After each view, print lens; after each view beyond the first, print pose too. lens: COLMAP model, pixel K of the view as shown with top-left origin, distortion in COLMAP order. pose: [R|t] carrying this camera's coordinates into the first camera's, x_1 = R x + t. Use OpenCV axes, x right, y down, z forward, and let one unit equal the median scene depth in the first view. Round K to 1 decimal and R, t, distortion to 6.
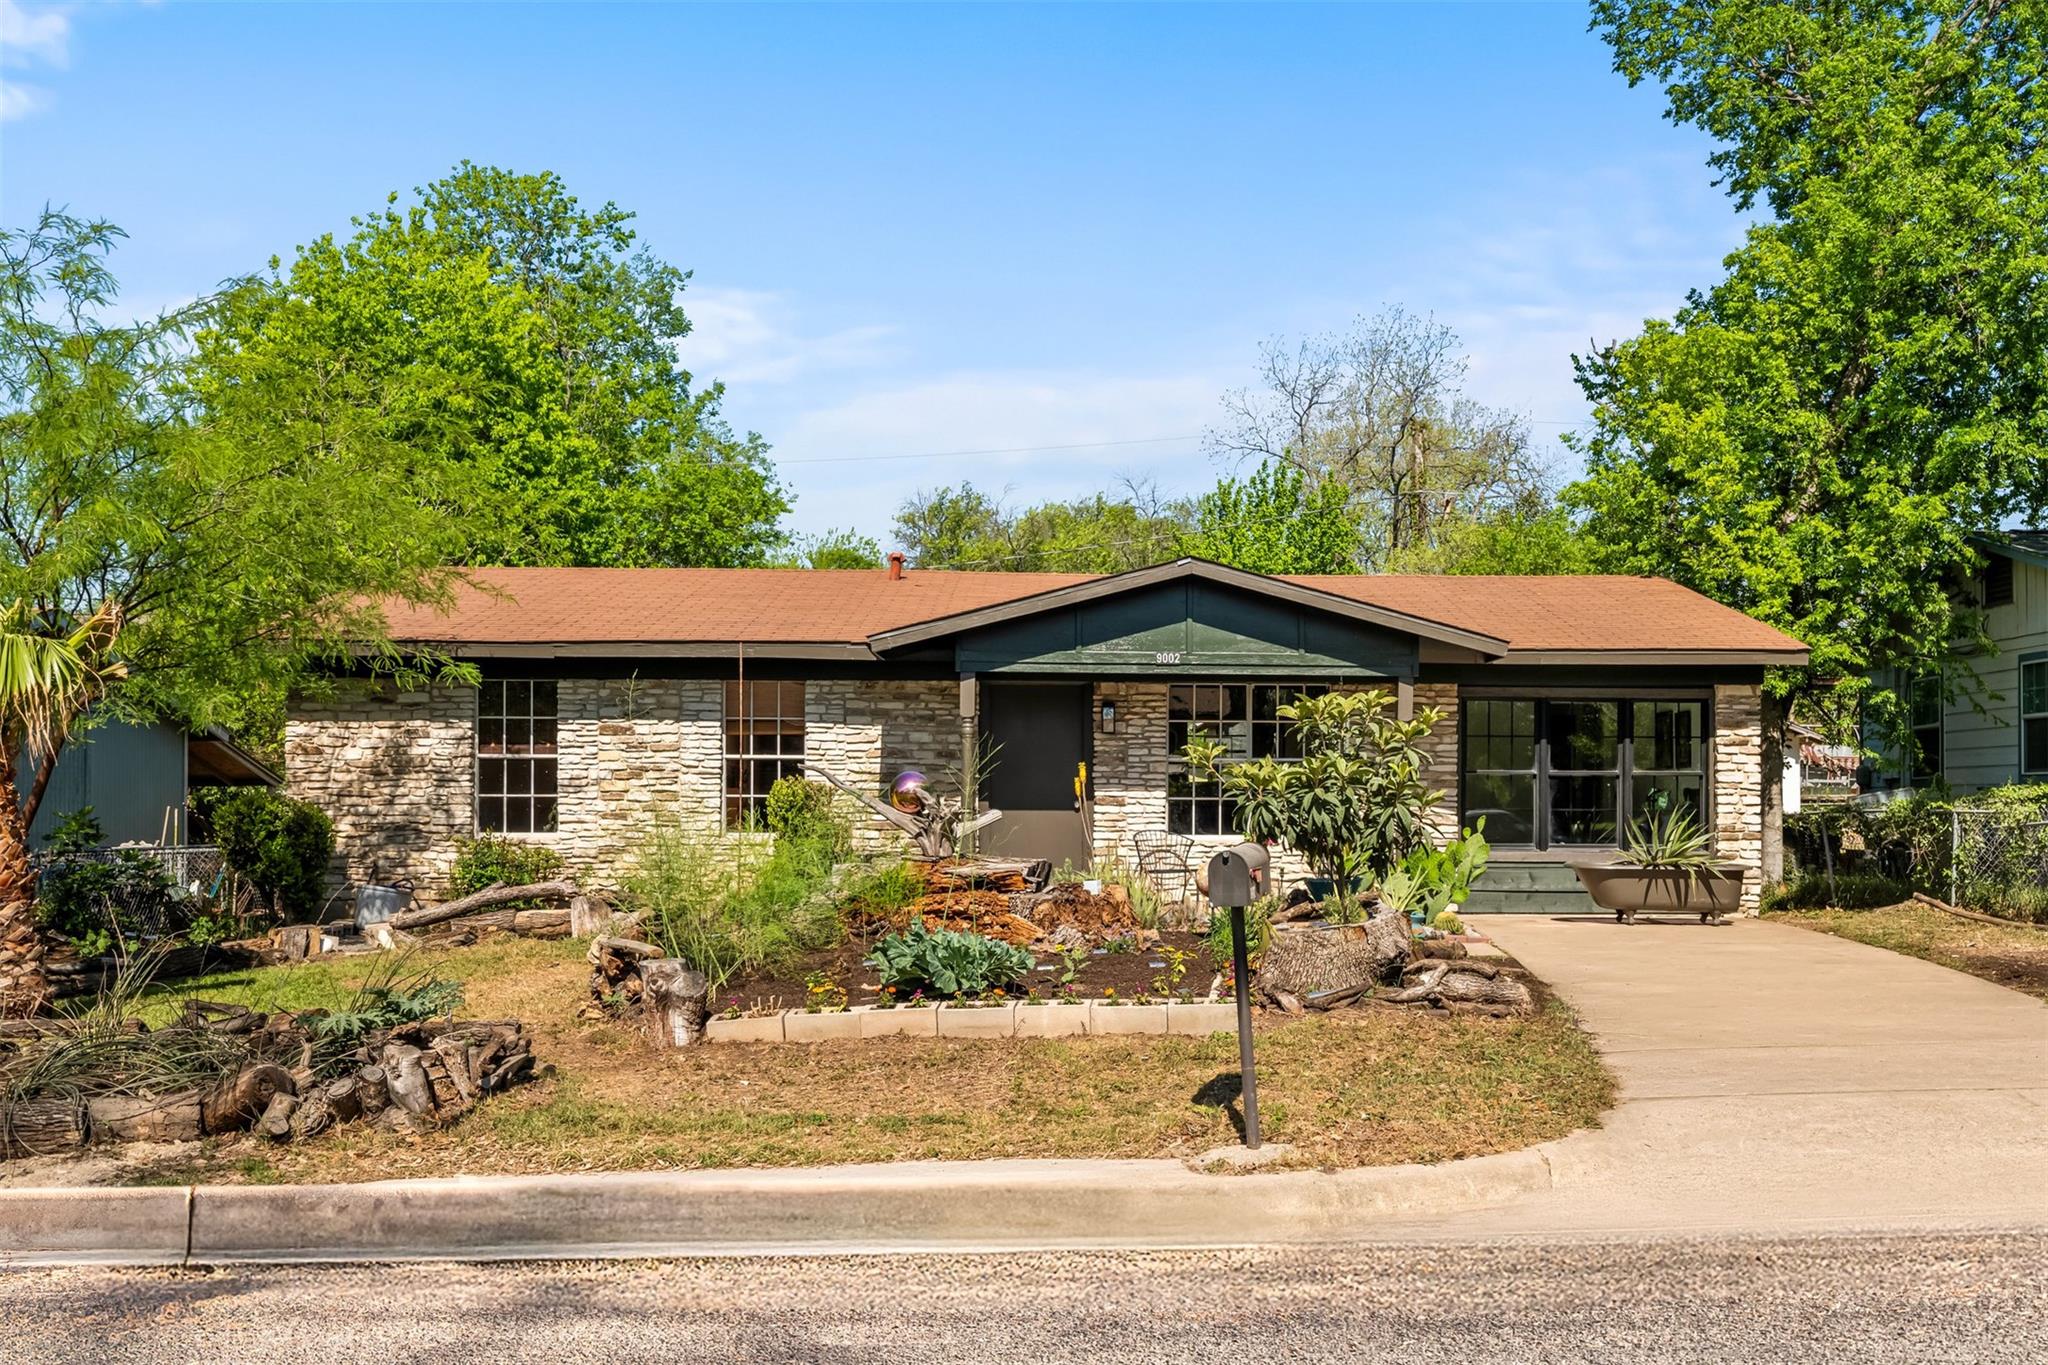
lens RADIAL K [[2297.0, 0, 1024.0], [0, 2297.0, 682.5], [0, 0, 1]] dist [0.003403, -0.015407]
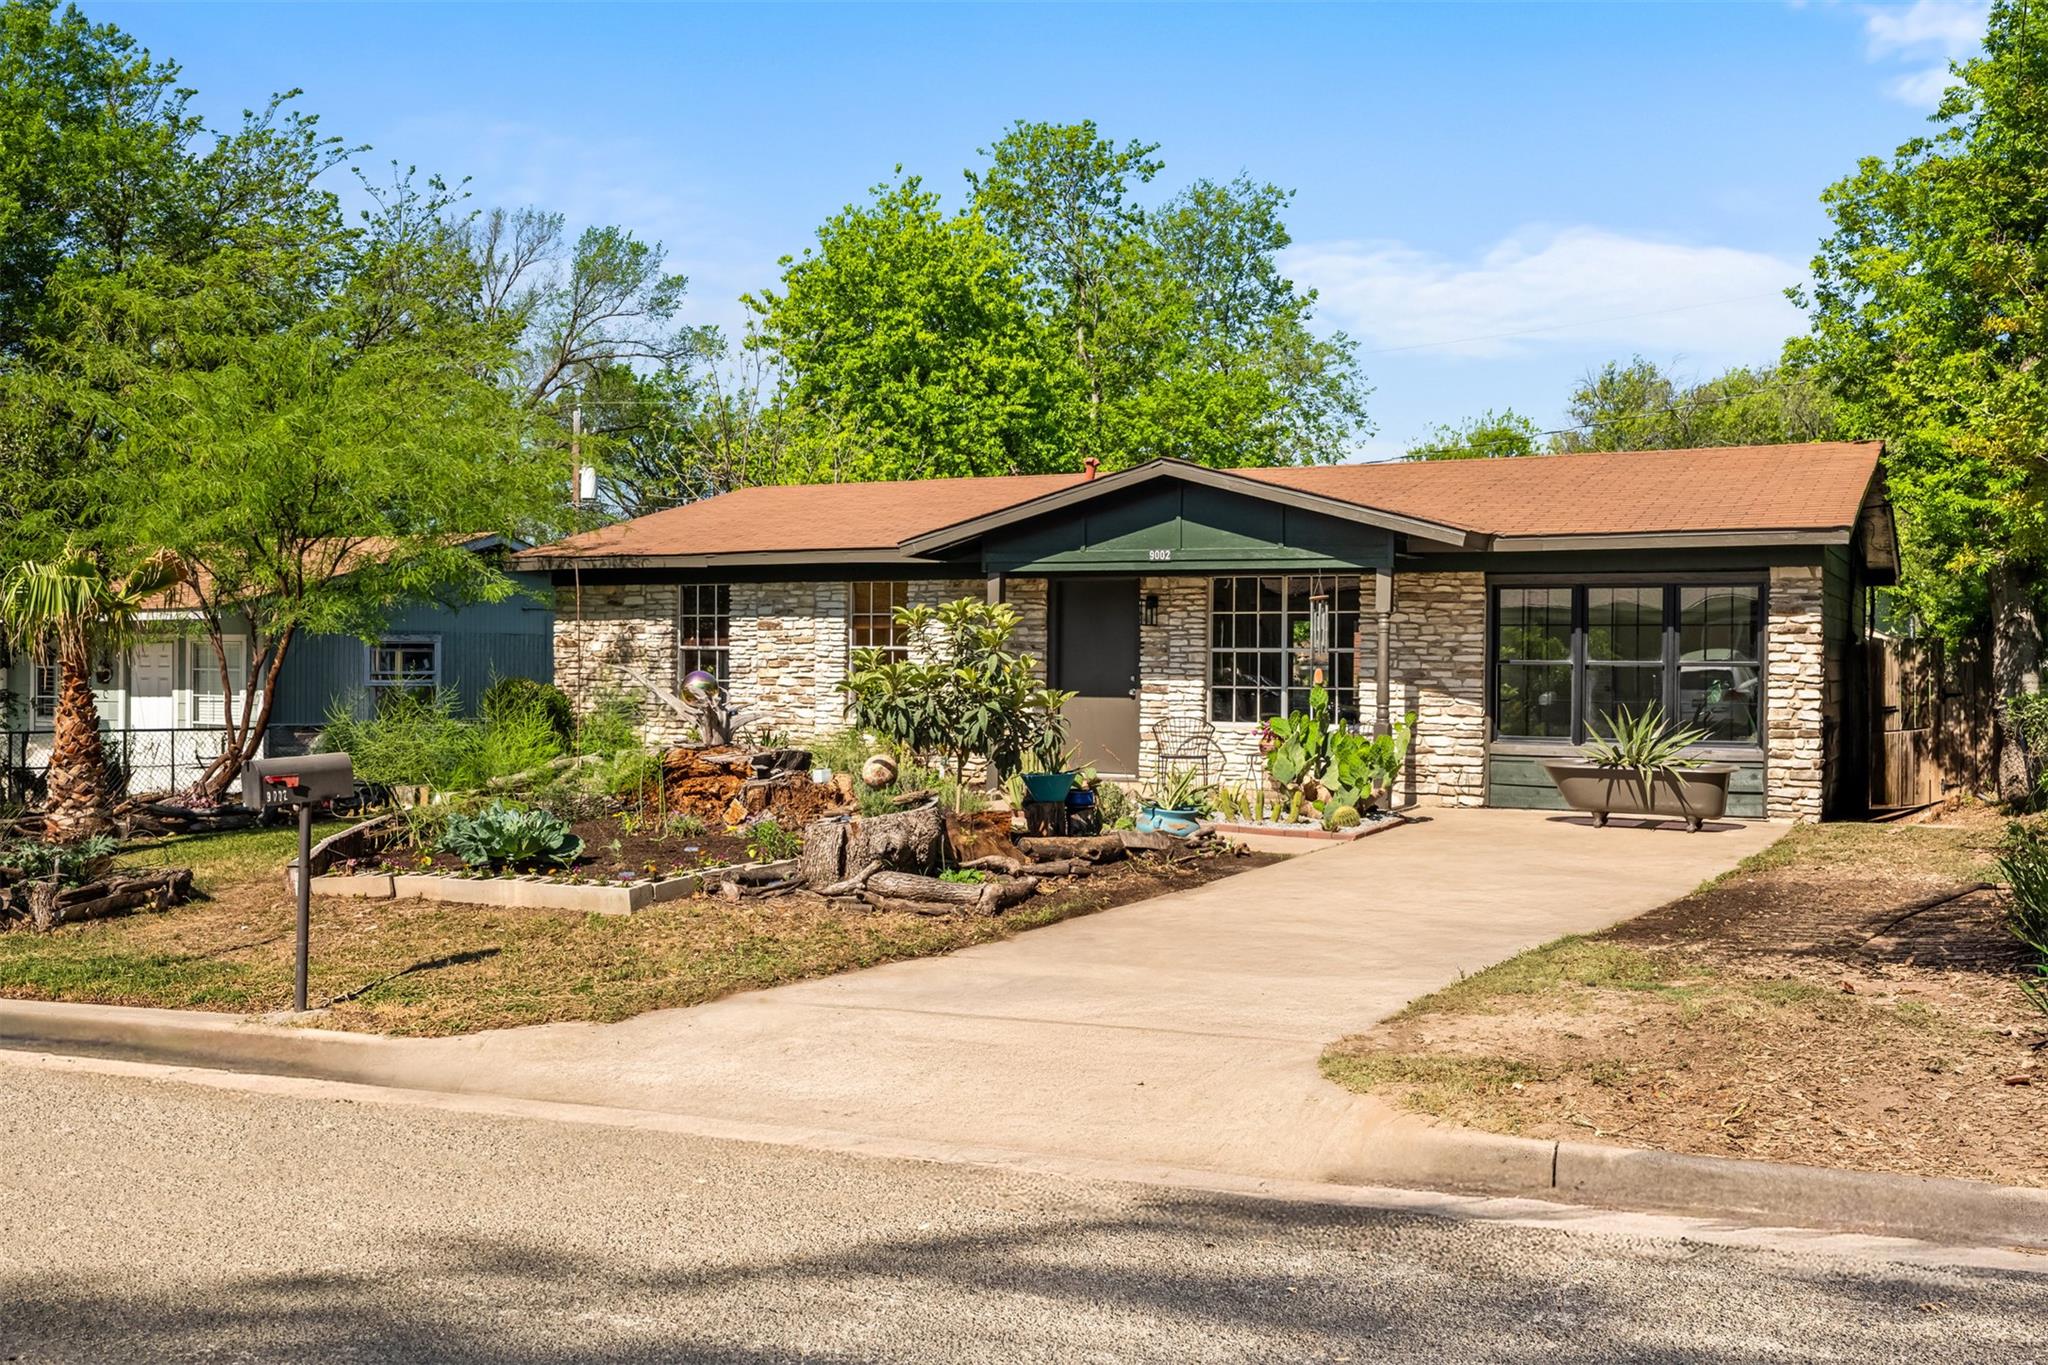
lens RADIAL K [[2064.4, 0, 1024.0], [0, 2064.4, 682.5], [0, 0, 1]] dist [0.020561, 0.011665]
pose [[0.858911, 0.007764, -0.512066, 0.480716], [0.025454, 0.998002, 0.057827, -0.008365], [0.511492, -0.062703, 0.856997, 0.151710]]
